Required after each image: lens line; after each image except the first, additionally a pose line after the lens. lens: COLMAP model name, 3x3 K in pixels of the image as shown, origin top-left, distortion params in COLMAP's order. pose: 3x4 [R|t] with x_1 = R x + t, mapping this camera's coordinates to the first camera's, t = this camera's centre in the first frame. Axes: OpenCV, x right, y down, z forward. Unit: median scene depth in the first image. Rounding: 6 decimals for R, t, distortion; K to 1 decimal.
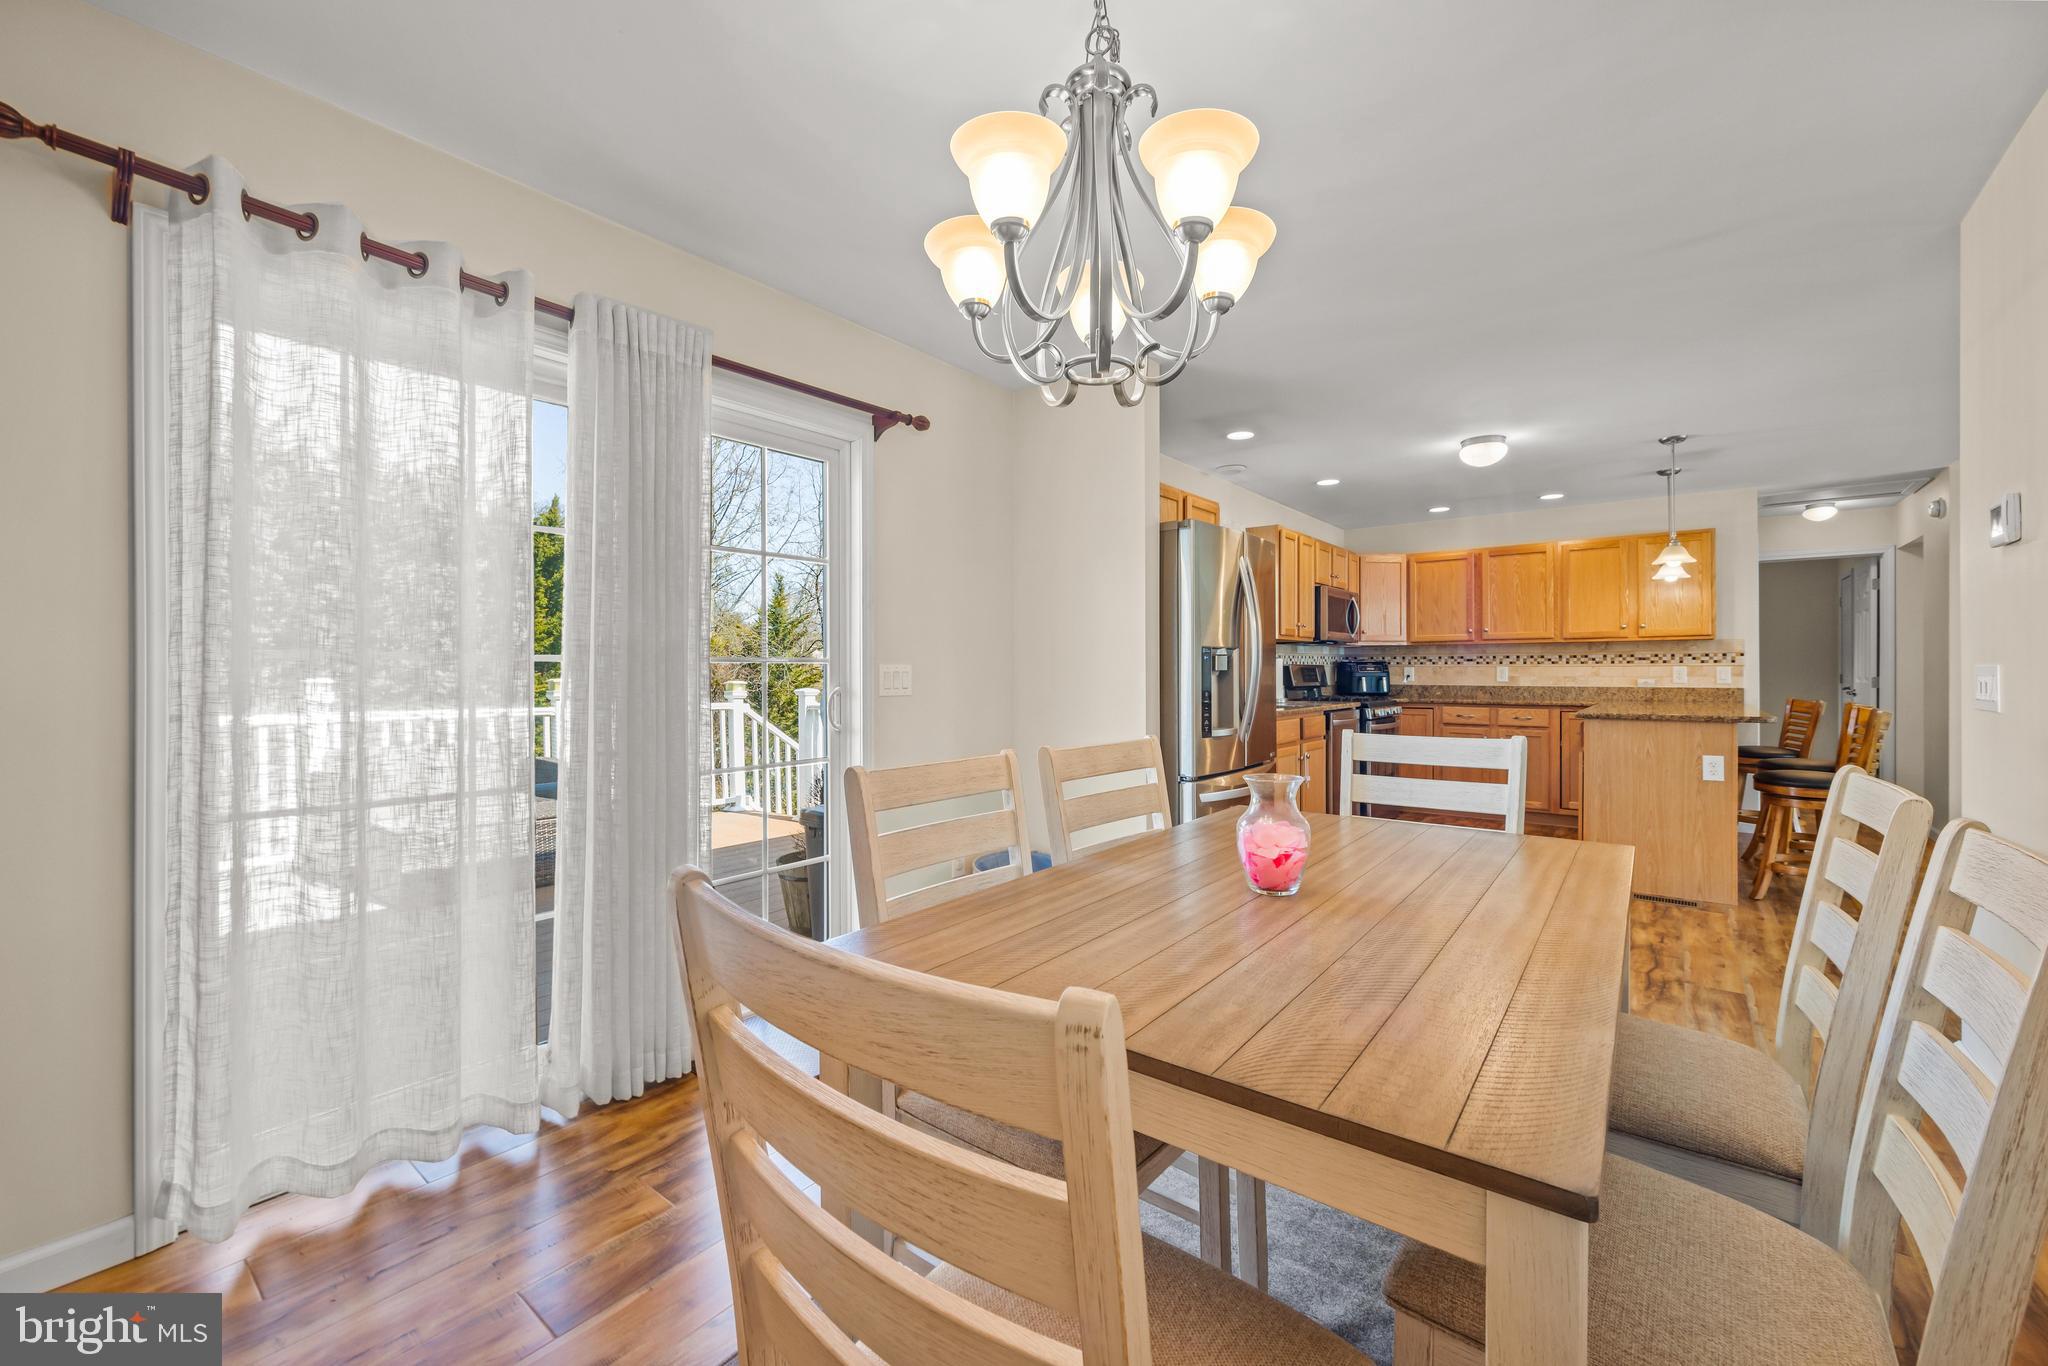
lens RADIAL K [[818.6, 0, 1022.5], [0, 818.6, 674.1], [0, 0, 1]] dist [-0.001137, 0.000126]
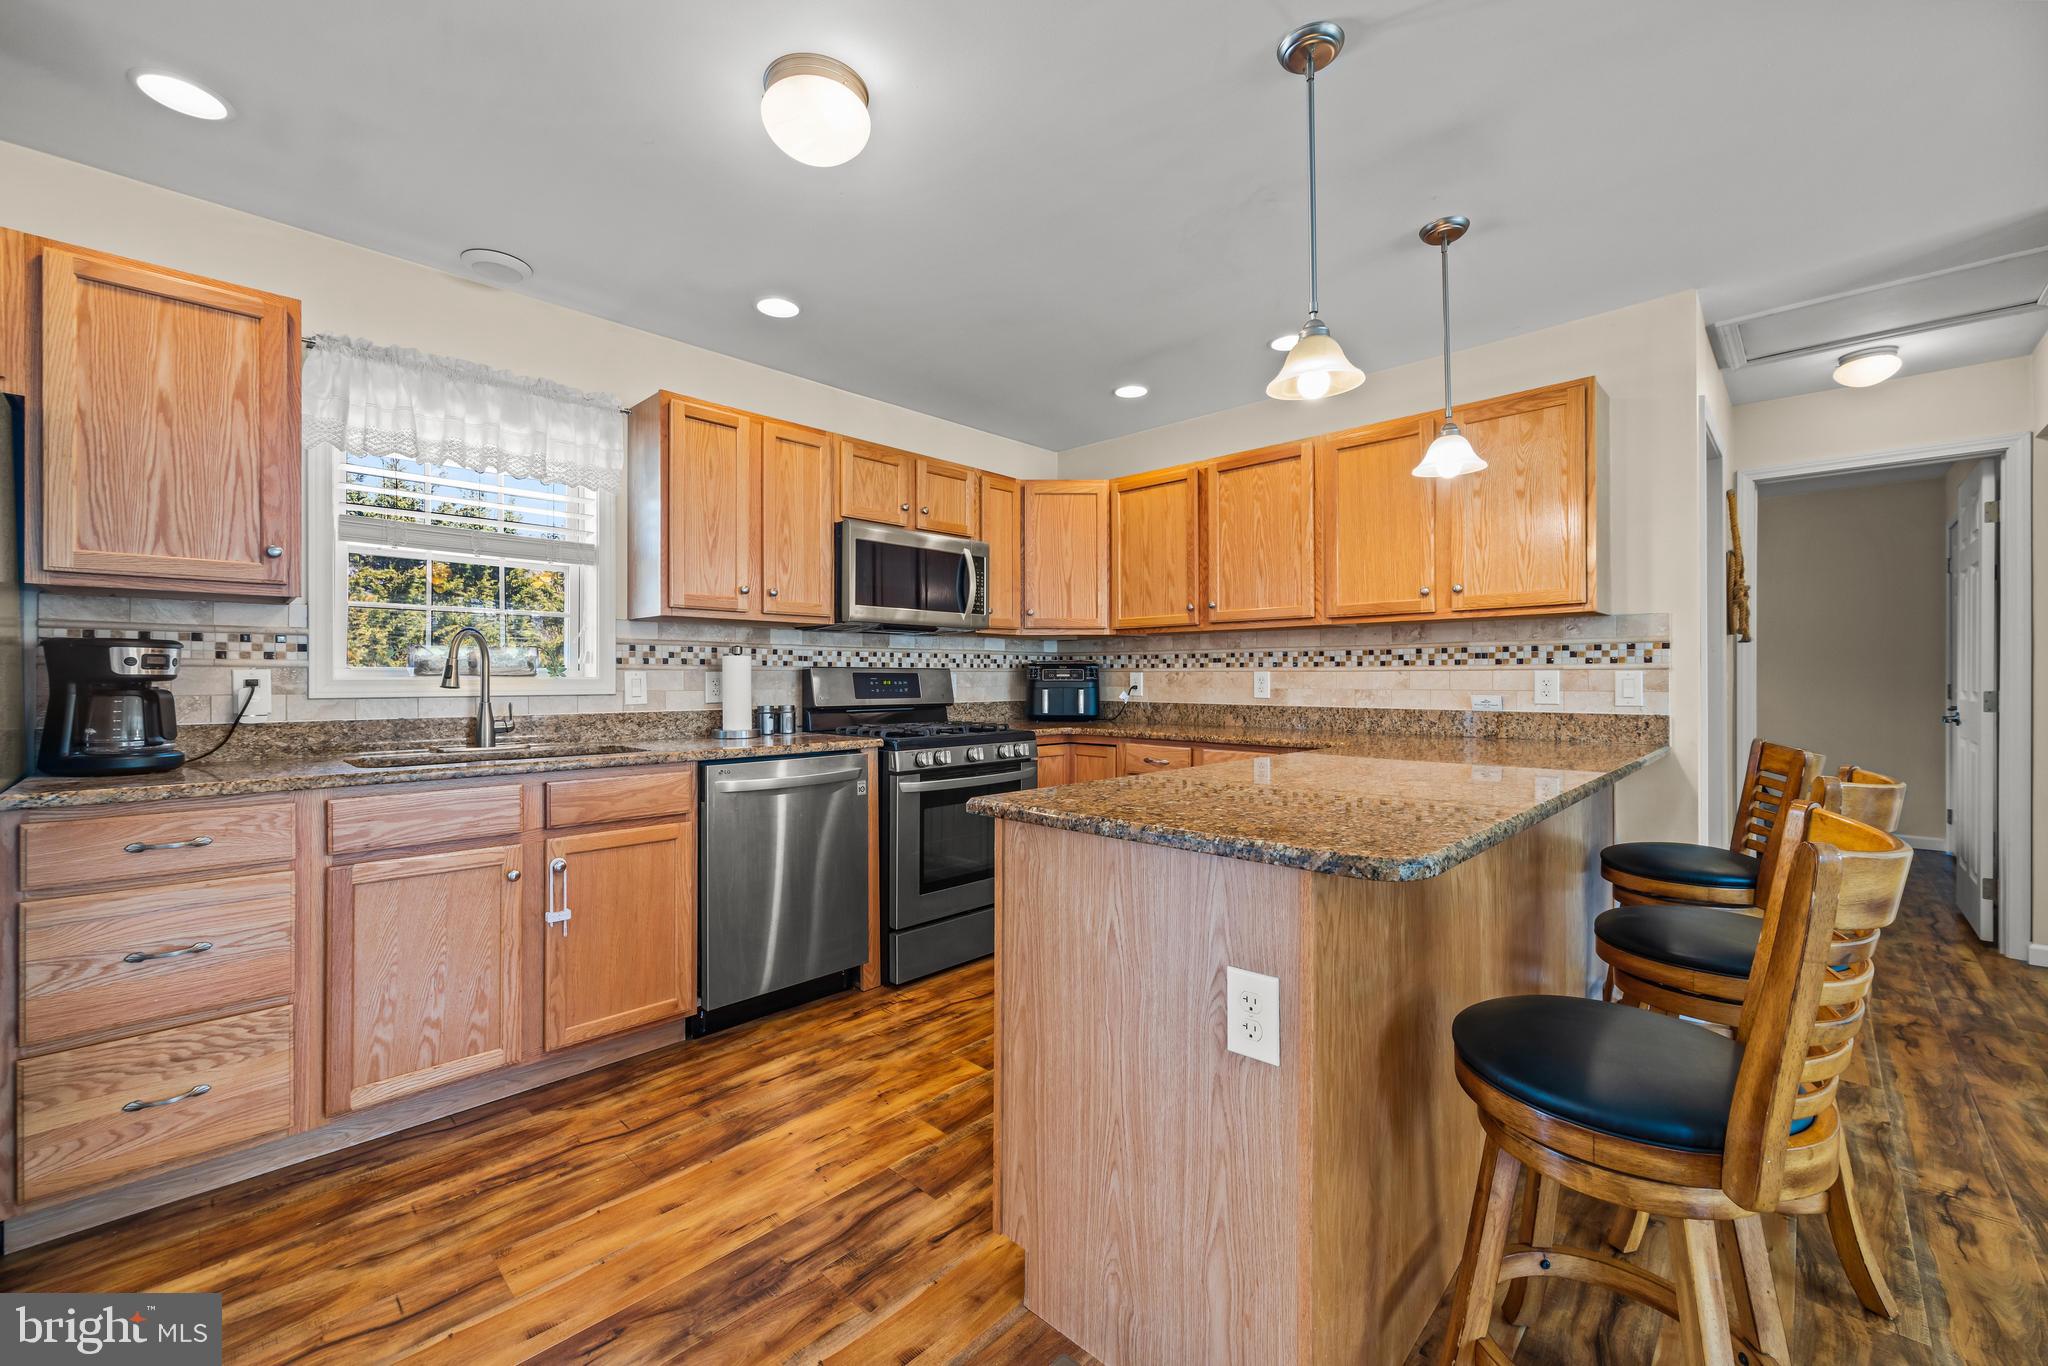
lens RADIAL K [[818.6, 0, 1022.5], [0, 818.6, 674.1], [0, 0, 1]] dist [-0.001137, 0.000126]
pose [[0.995260, 0.001373, -0.097244, 0.503069], [-0.002159, 0.999966, -0.007980, -0.002473], [0.097230, 0.008152, 0.995229, 0.444874]]
